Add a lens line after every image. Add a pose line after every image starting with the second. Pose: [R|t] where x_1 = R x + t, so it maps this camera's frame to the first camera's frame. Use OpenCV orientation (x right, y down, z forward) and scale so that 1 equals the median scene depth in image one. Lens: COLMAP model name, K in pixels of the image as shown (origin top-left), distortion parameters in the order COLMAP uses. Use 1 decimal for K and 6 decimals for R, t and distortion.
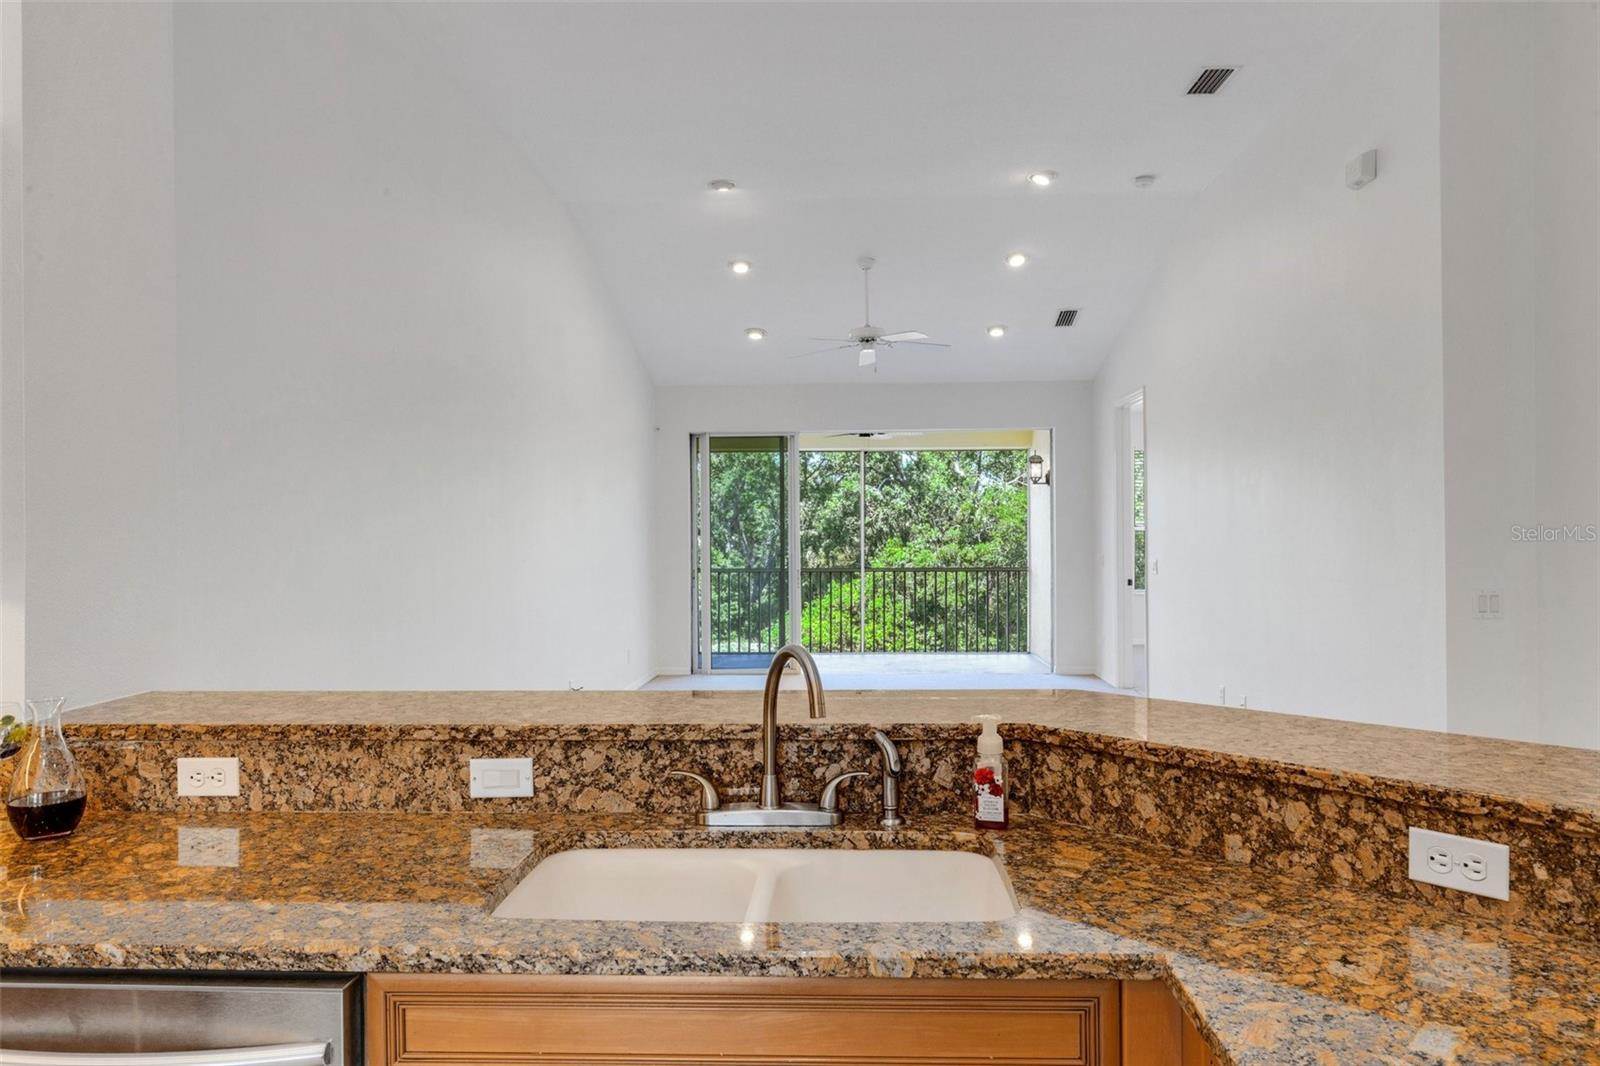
lens RADIAL K [[1062.1, 0, 800.0], [0, 1062.1, 533.0], [0, 0, 1]] dist [-0.003477, 0.000626]
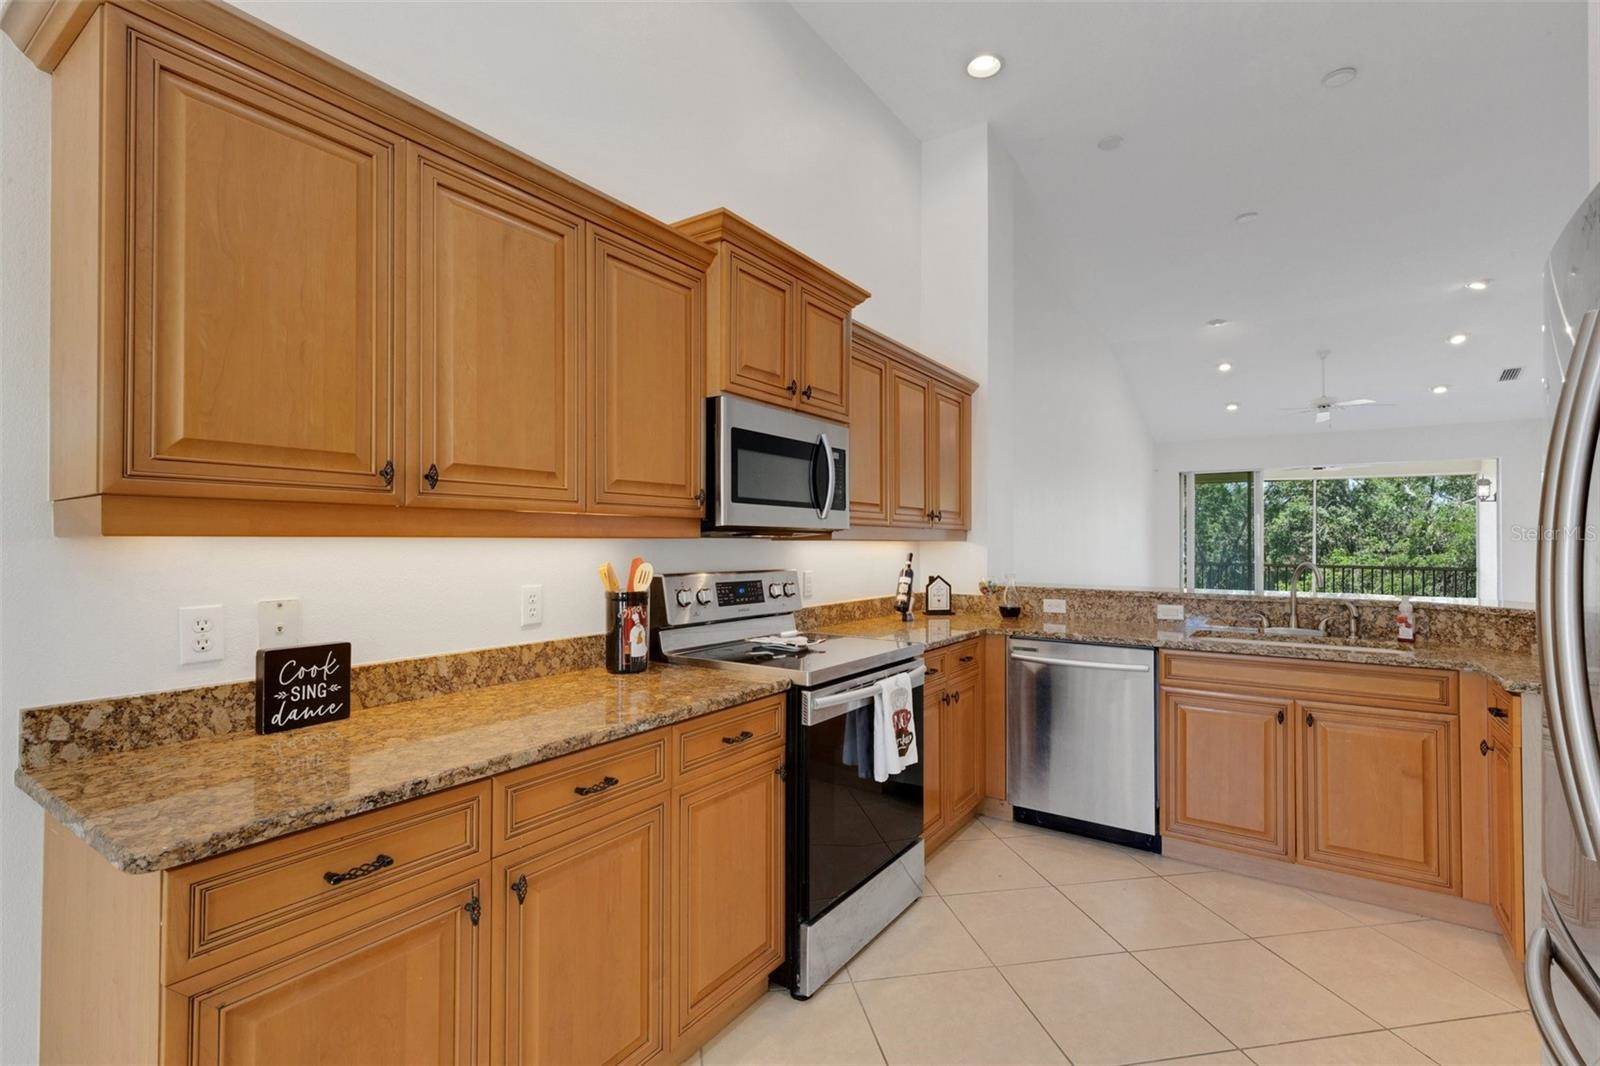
lens RADIAL K [[727.5, 0, 800.3], [0, 727.5, 530.8], [0, 0, 1]] dist [0.004376, 0.000799]
pose [[0.853617, 0.005248, -0.520875, -0.005316], [-0.013095, 0.999849, -0.011386, 0.002533], [0.520736, 0.016540, 0.853557, -0.045686]]
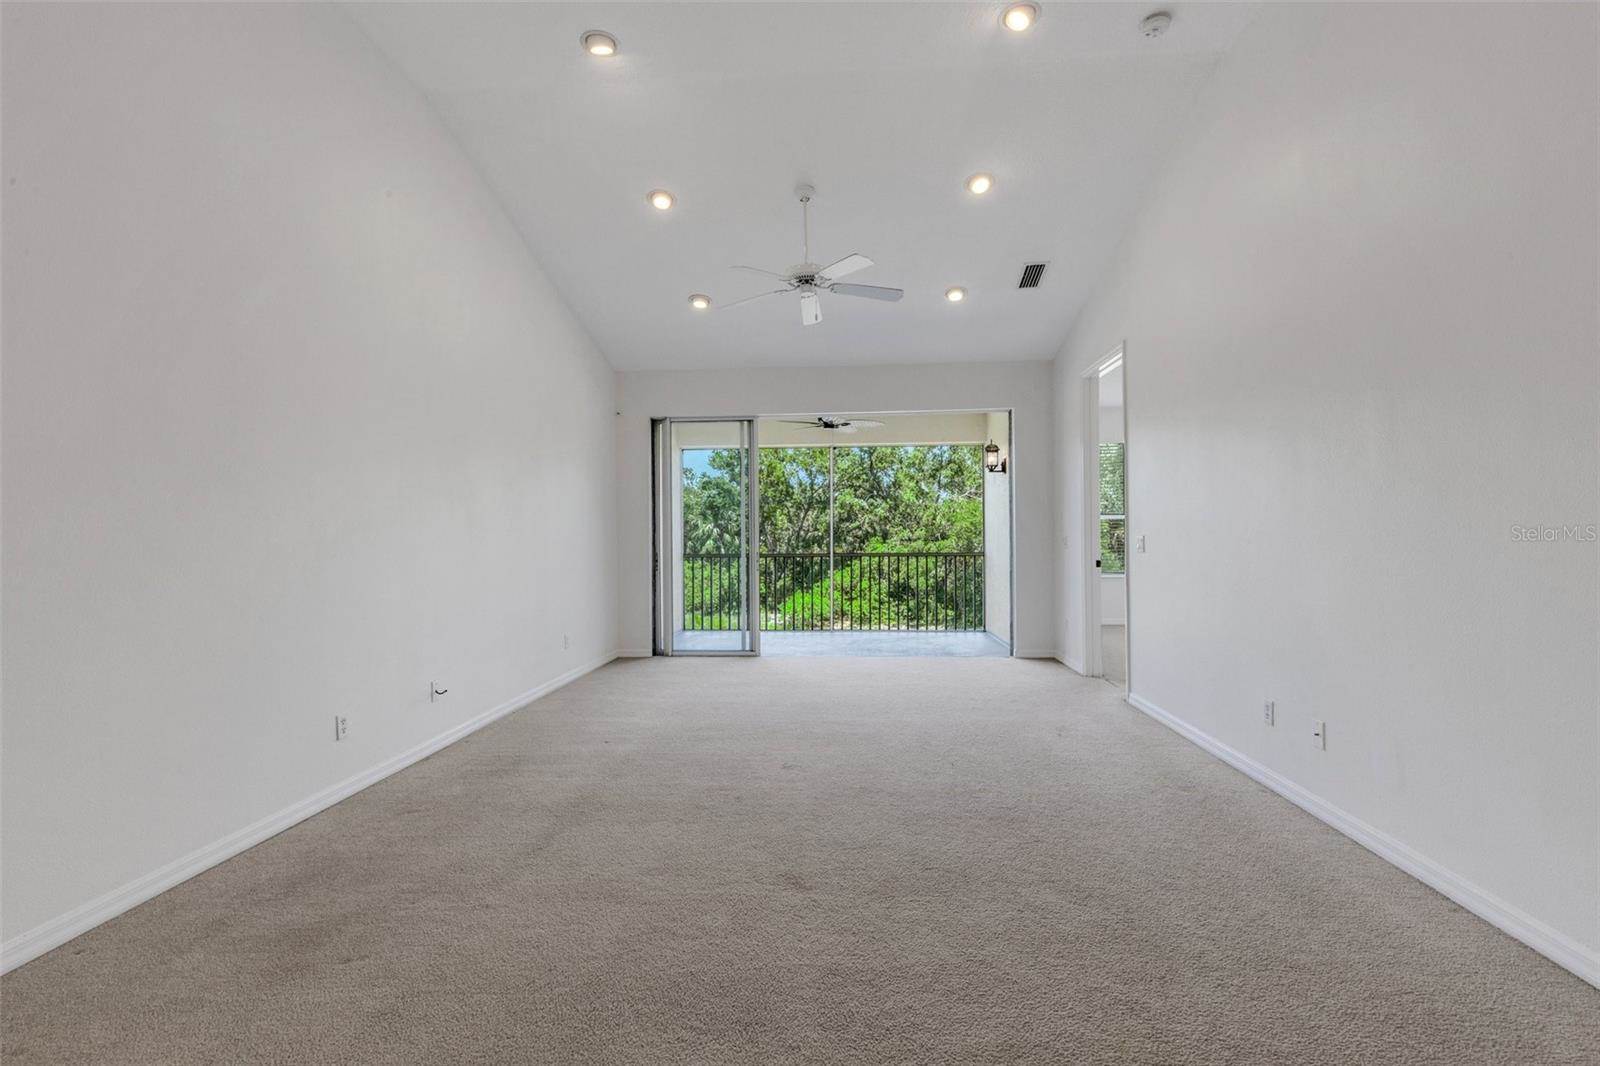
lens RADIAL K [[727.5, 0, 800.3], [0, 727.5, 530.8], [0, 0, 1]] dist [0.004376, 0.000799]
pose [[0.999755, -0.001636, -0.022054, 0.013113], [0.001462, 0.999968, -0.007899, 0.004722], [0.022066, 0.007864, 0.999726, 0.075276]]
